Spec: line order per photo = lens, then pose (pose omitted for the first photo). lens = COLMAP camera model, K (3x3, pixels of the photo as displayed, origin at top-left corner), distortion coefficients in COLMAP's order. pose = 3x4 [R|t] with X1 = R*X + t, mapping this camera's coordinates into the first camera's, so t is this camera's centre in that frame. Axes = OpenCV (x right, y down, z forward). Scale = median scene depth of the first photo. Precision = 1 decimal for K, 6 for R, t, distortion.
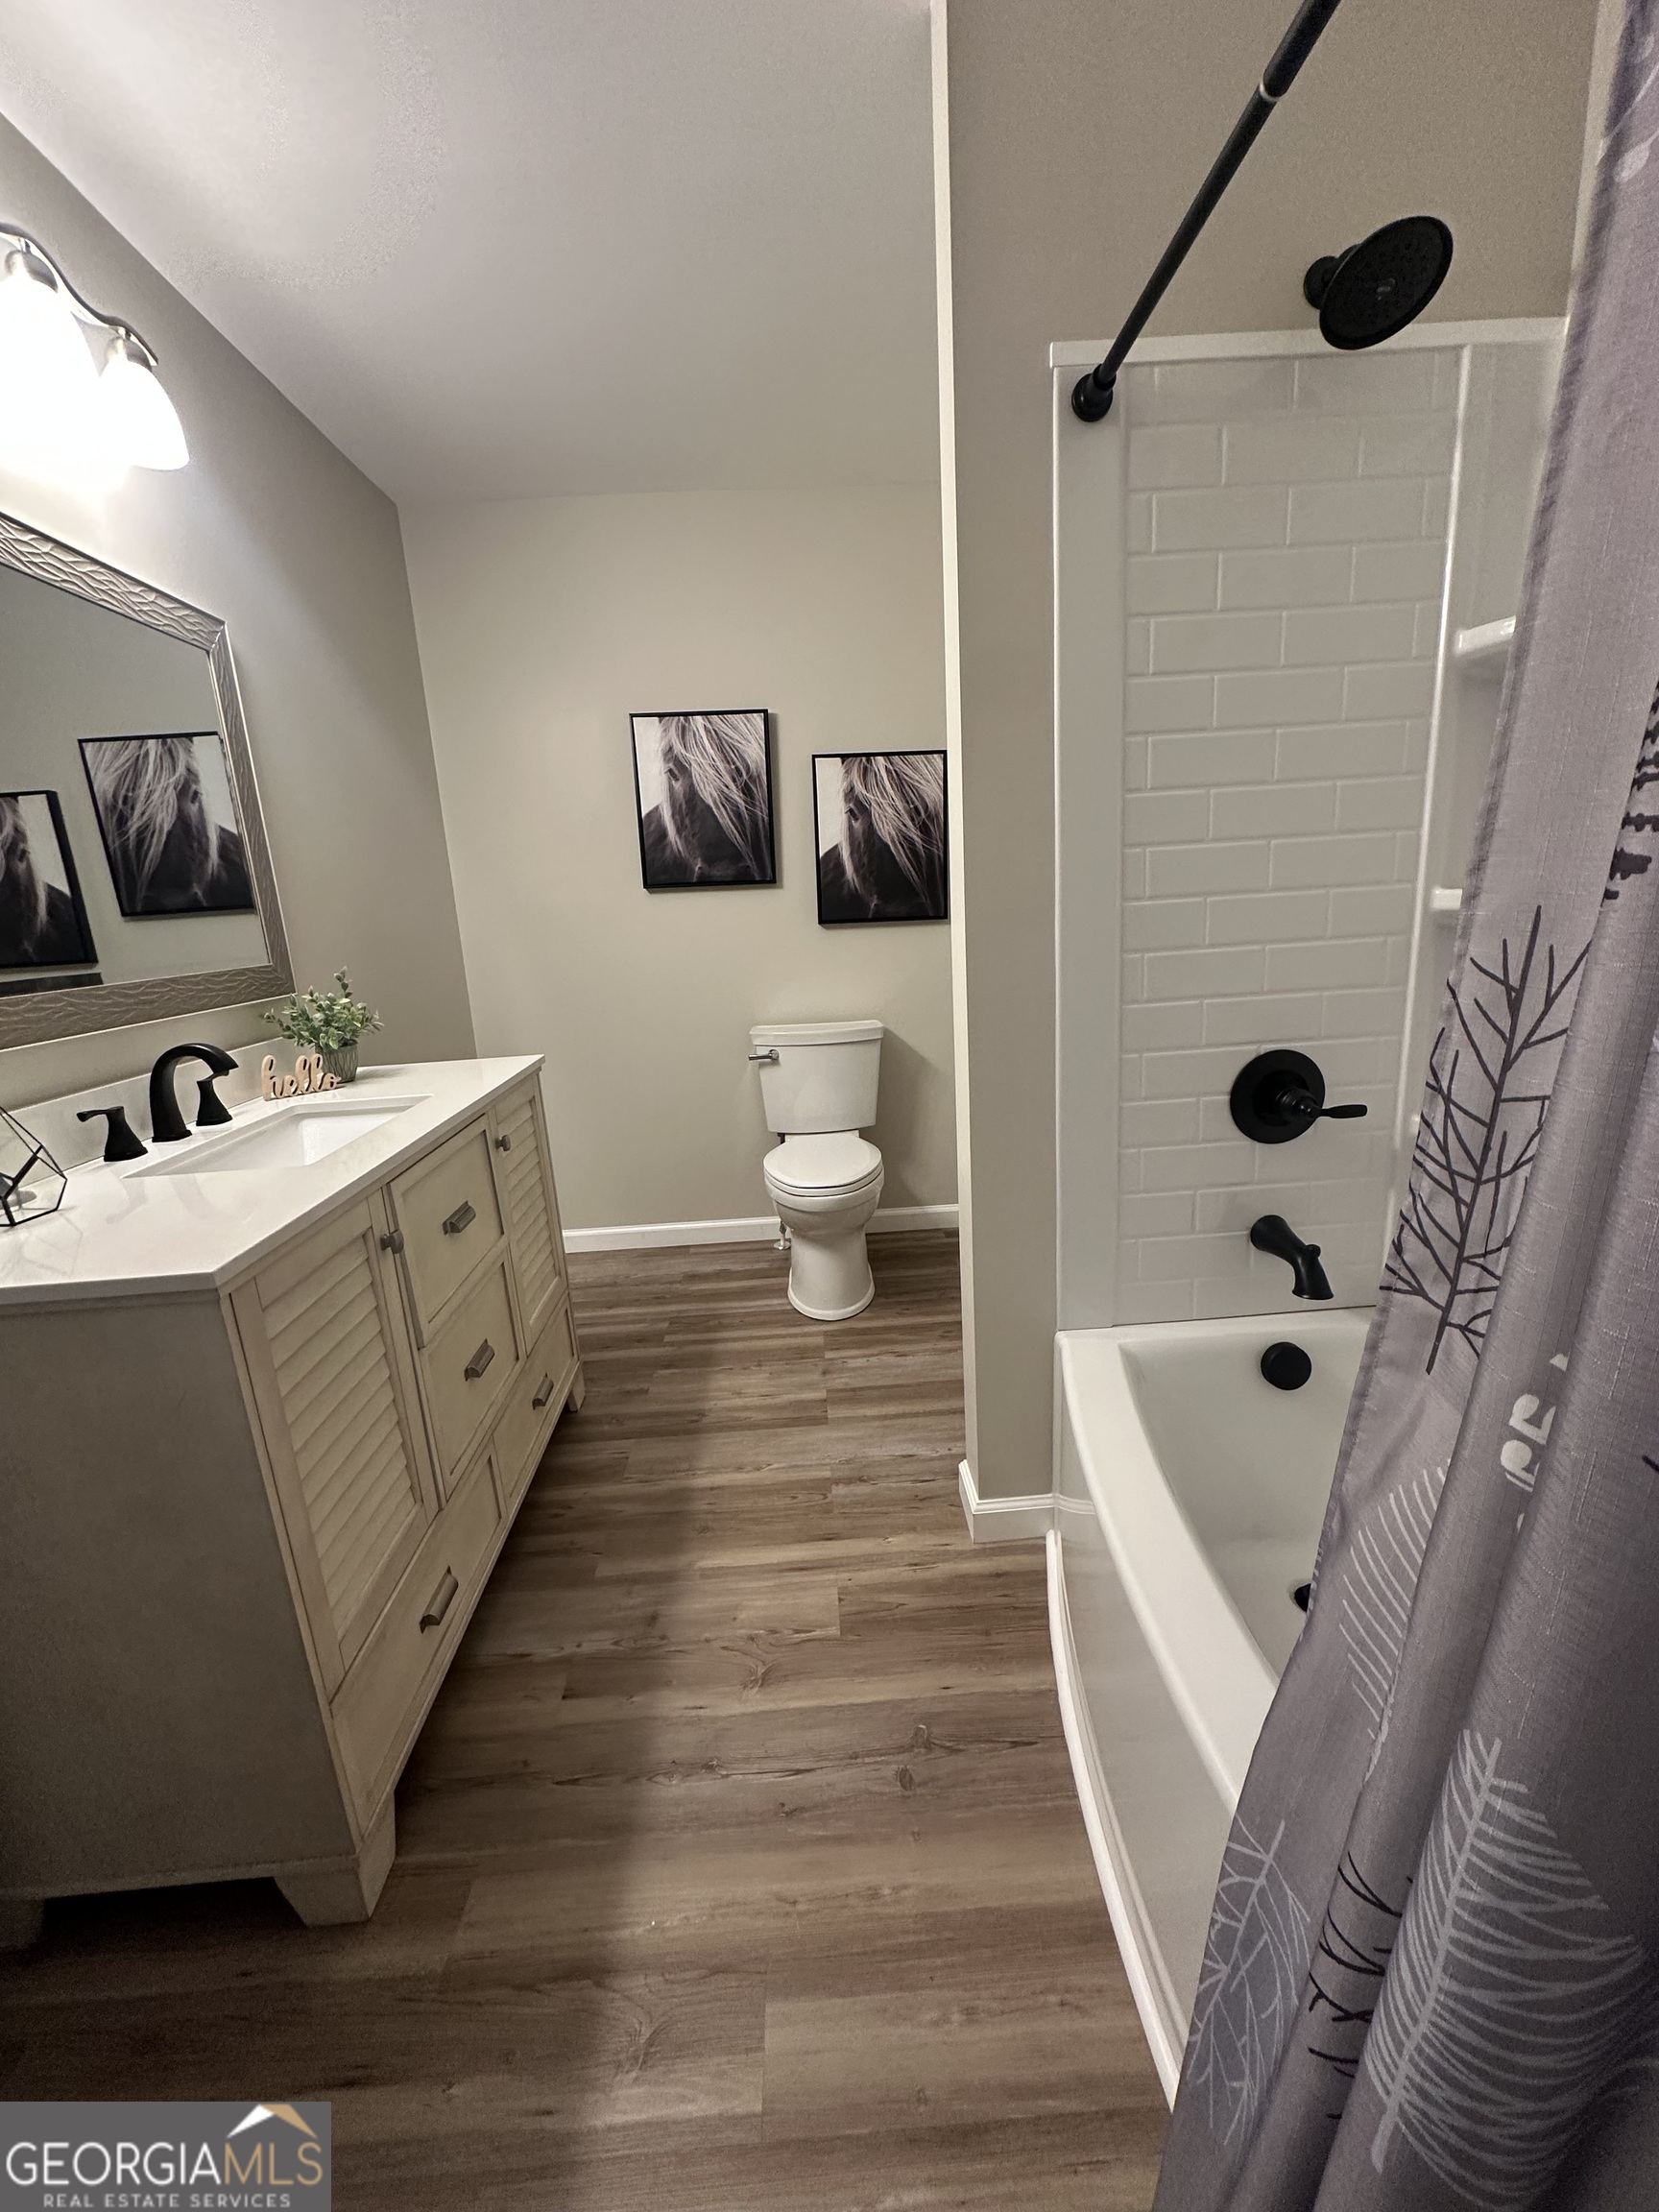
lens RADIAL K [[873.4, 0, 829.5], [0, 873.4, 1106.0], [0, 0, 1]] dist [-0.001473, 0.000903]
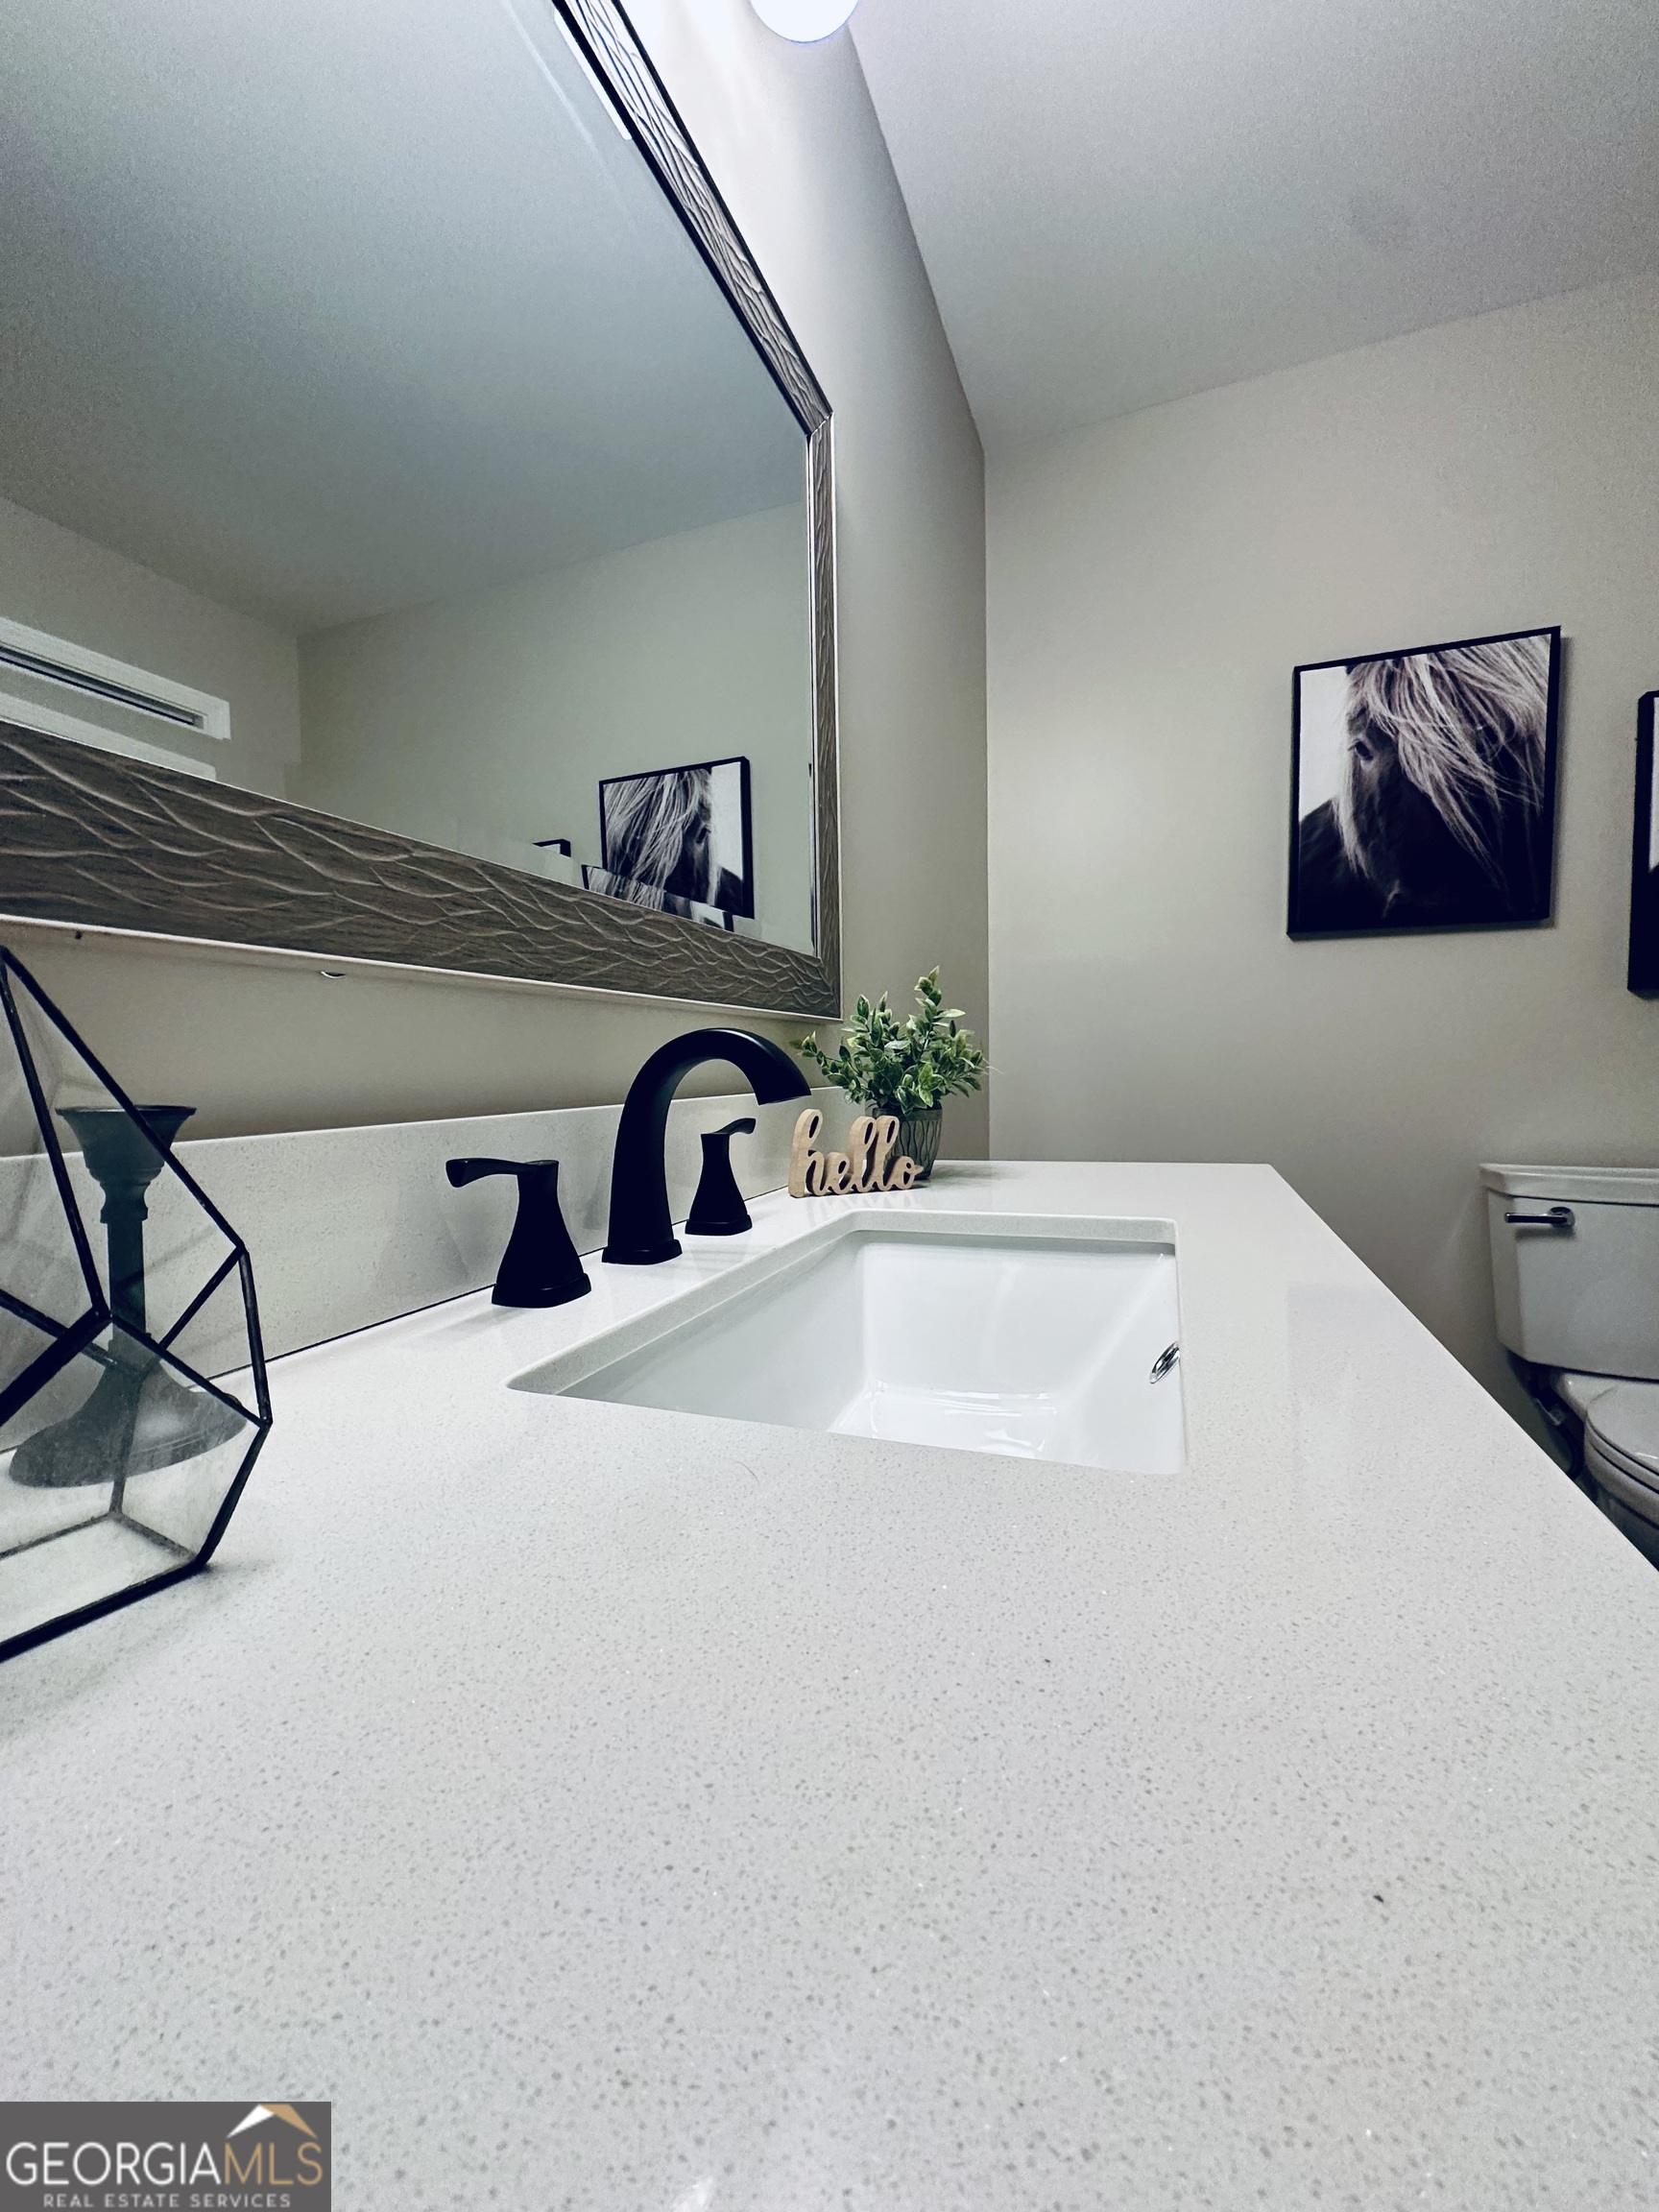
lens RADIAL K [[873.7, 0, 821.8], [0, 873.7, 1107.5], [0, 0, 1]] dist [-0.000671, 0.000104]
pose [[0.911841, 0.055453, -0.406782, -0.347261], [-0.124412, 0.981568, -0.145072, 0.011758], [0.391240, 0.182891, 0.901933, 0.439237]]
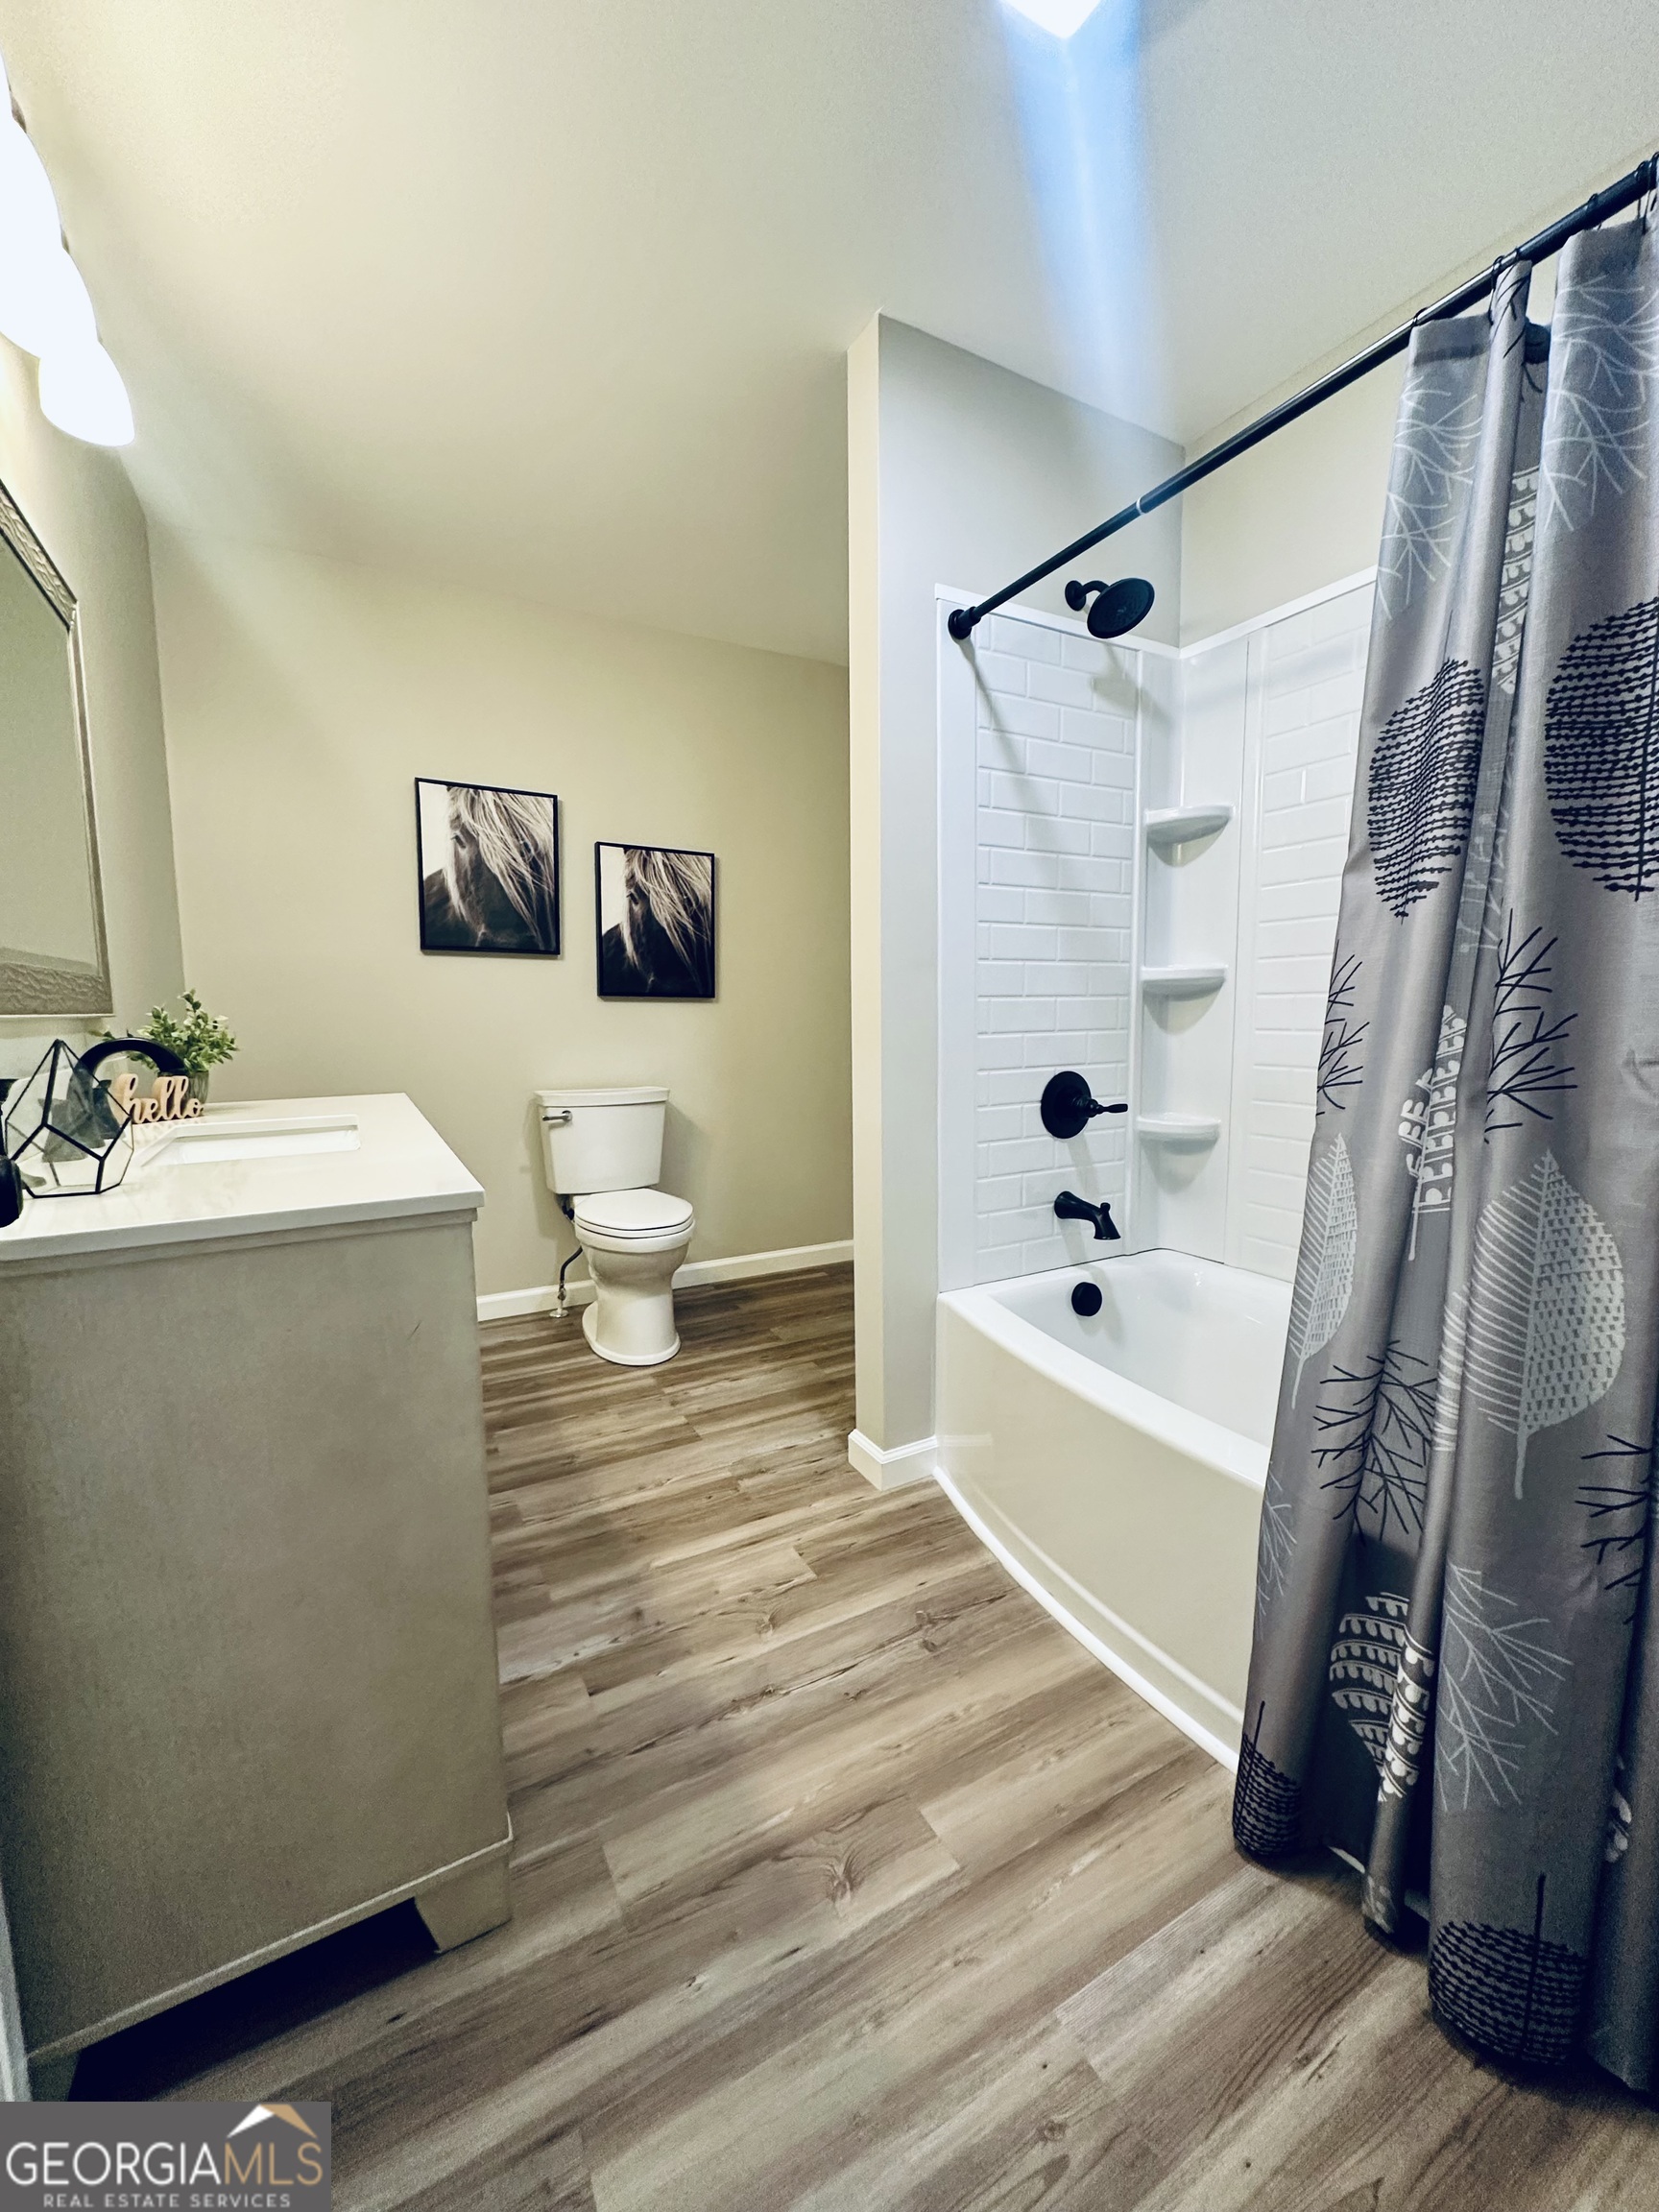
lens RADIAL K [[873.4, 0, 829.5], [0, 873.4, 1106.0], [0, 0, 1]] dist [-0.001473, 0.000903]
pose [[0.893025, -0.000120, 0.450008, -0.331494], [0.062693, 0.990281, -0.124150, 0.101510], [-0.445620, 0.139081, 0.884353, -0.059491]]
